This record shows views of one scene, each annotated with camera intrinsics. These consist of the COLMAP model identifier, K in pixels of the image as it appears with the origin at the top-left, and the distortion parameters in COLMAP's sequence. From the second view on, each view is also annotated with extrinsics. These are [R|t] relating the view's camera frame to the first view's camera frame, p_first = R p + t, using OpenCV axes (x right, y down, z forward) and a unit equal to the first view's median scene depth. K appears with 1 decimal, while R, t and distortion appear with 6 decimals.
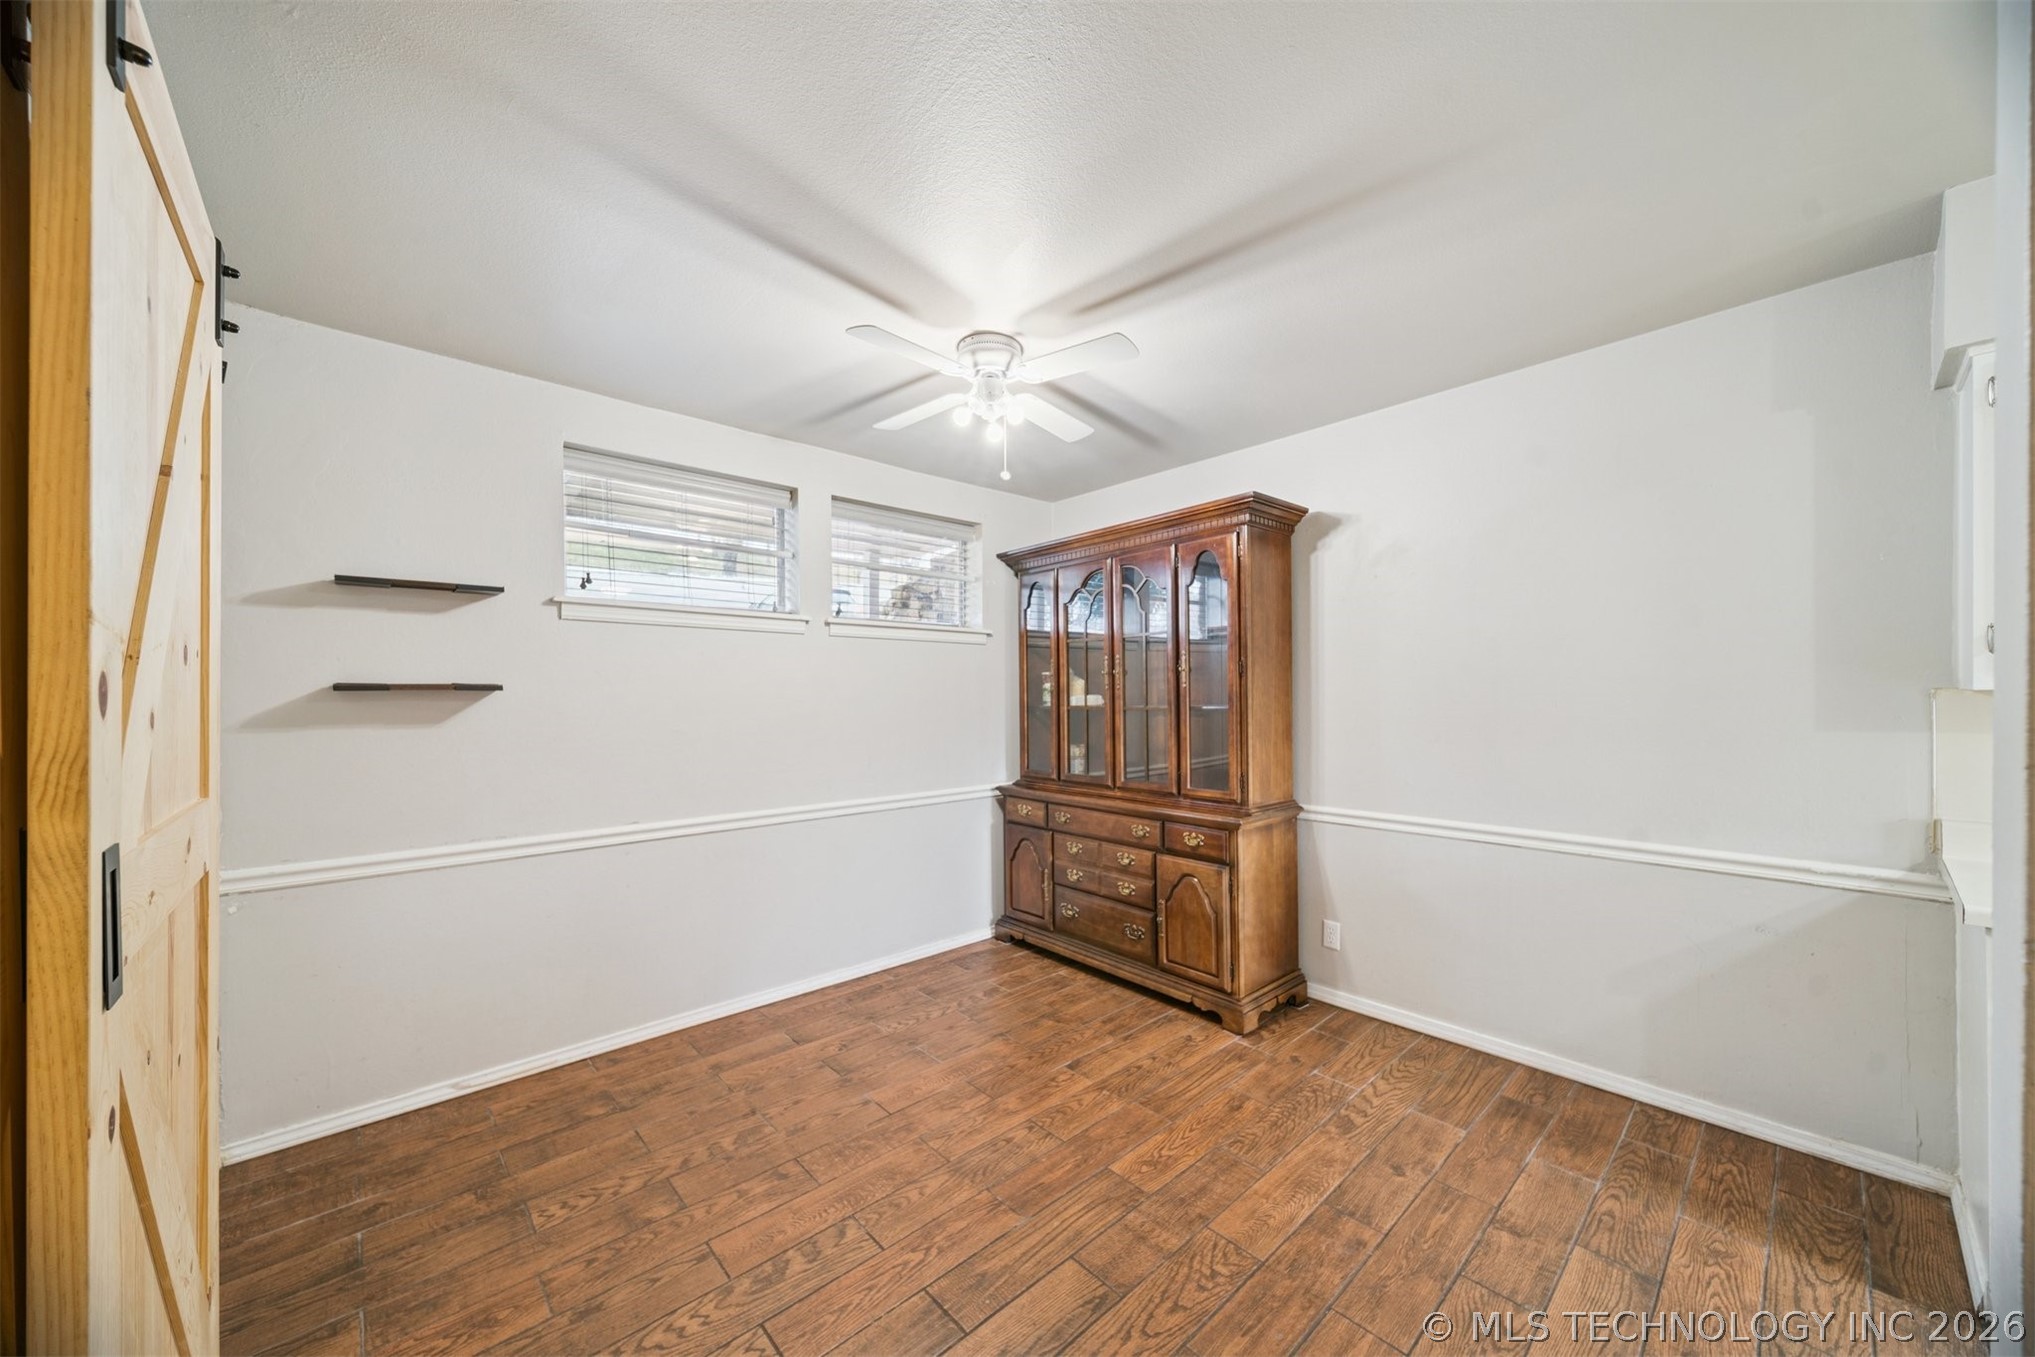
lens RADIAL K [[737.6, 0, 1034.2], [0, 737.6, 685.5], [0, 0, 1]] dist [0.003527, -0.000094]
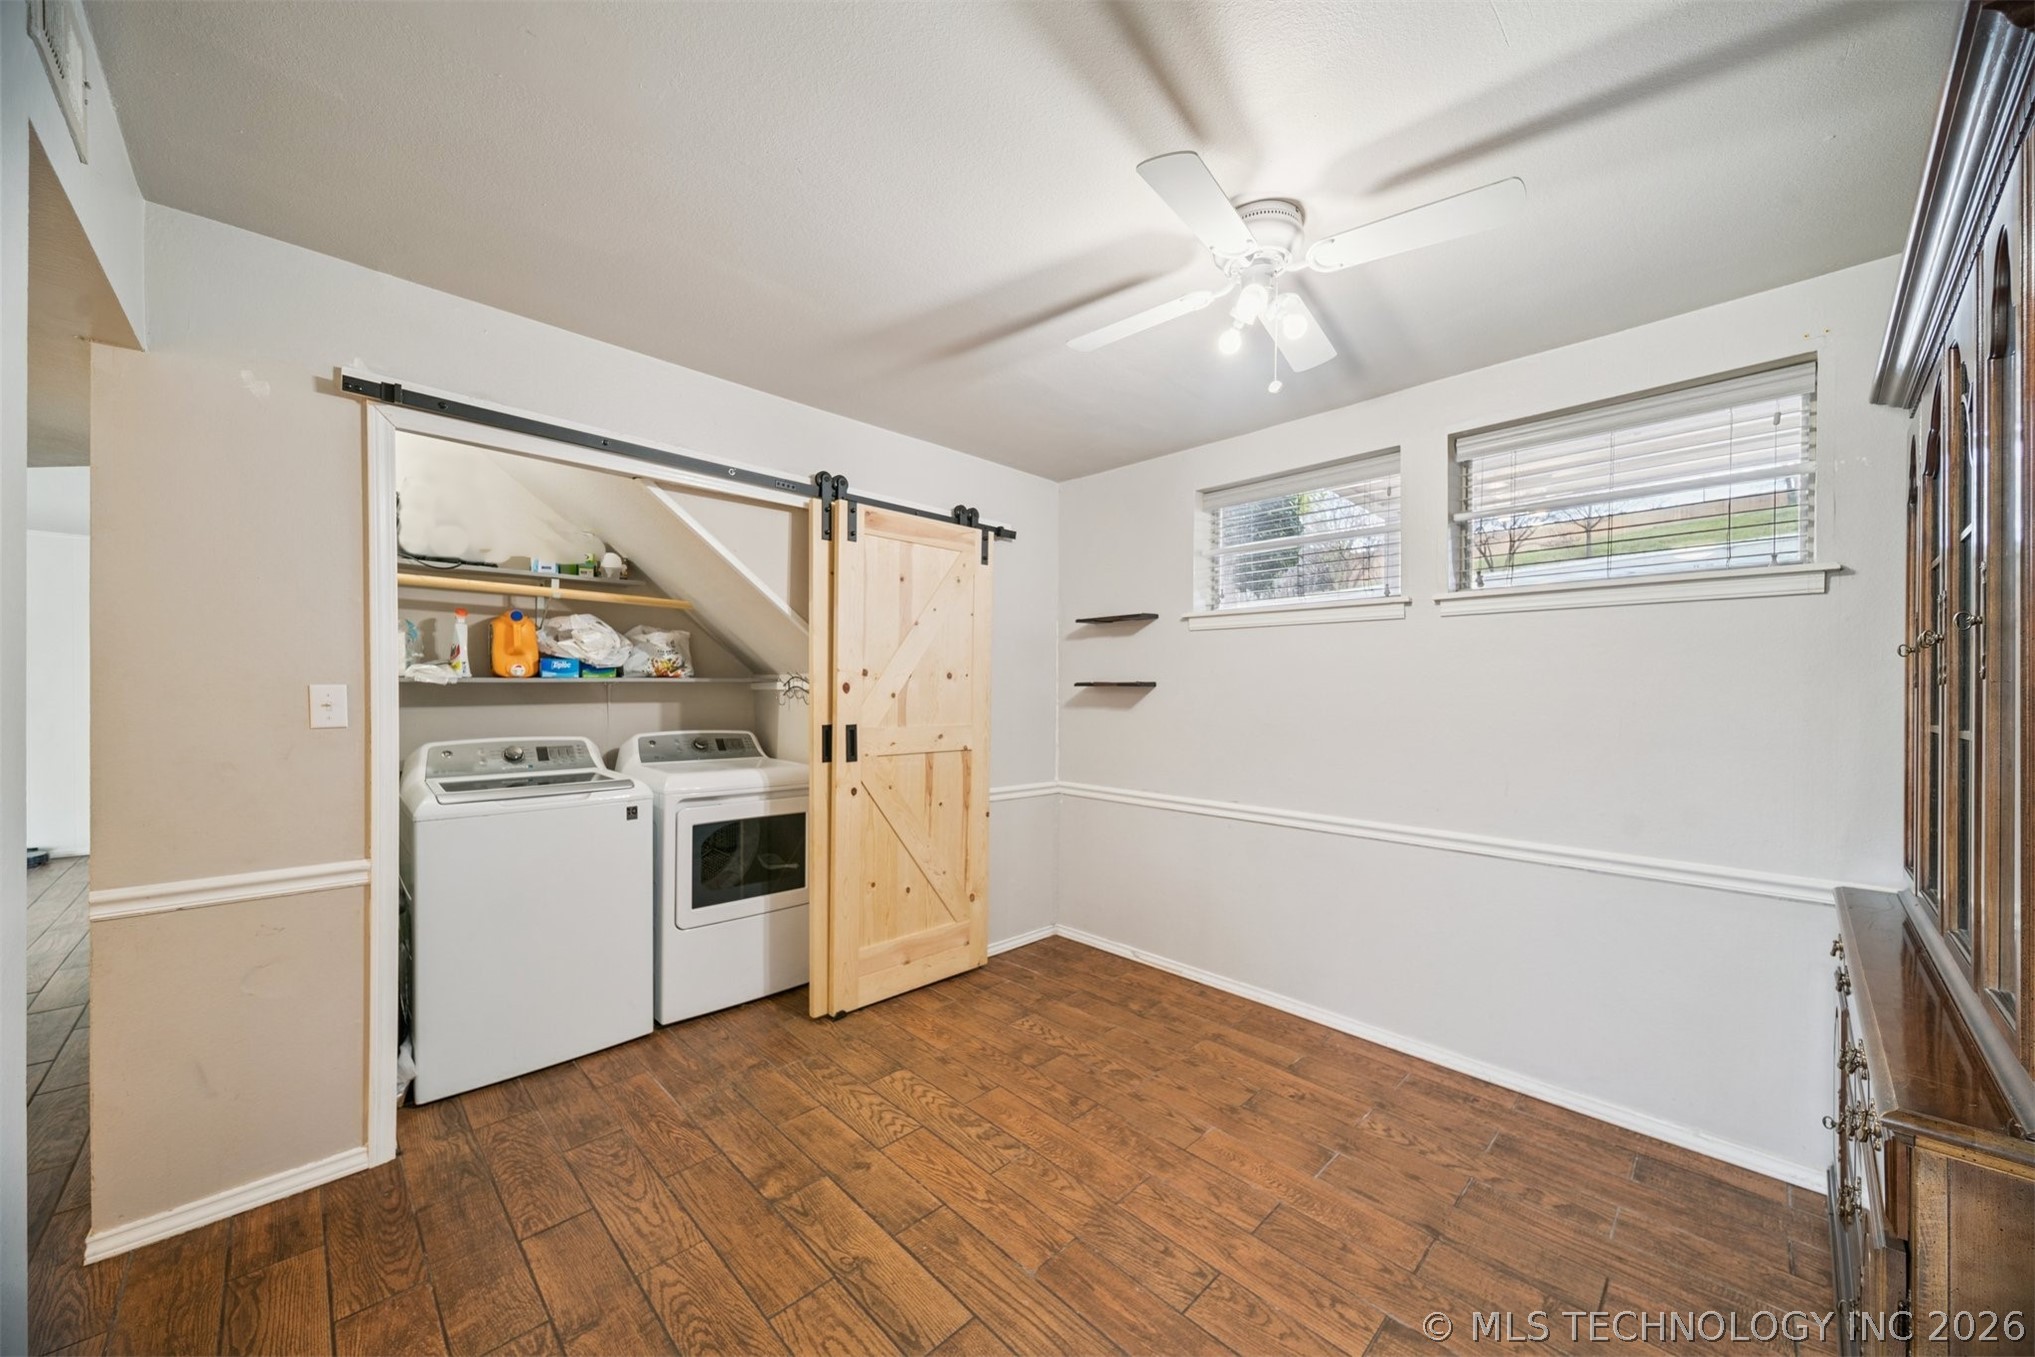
lens RADIAL K [[737.6, 0, 1033.5], [0, 737.6, 685.8], [0, 0, 1]] dist [0.003527, -0.000094]
pose [[0.022161, 0.000494, -0.999754, 0.732204], [0.000874, 0.999999, 0.000513, 0.005856], [0.999754, -0.000885, 0.022161, 0.811902]]
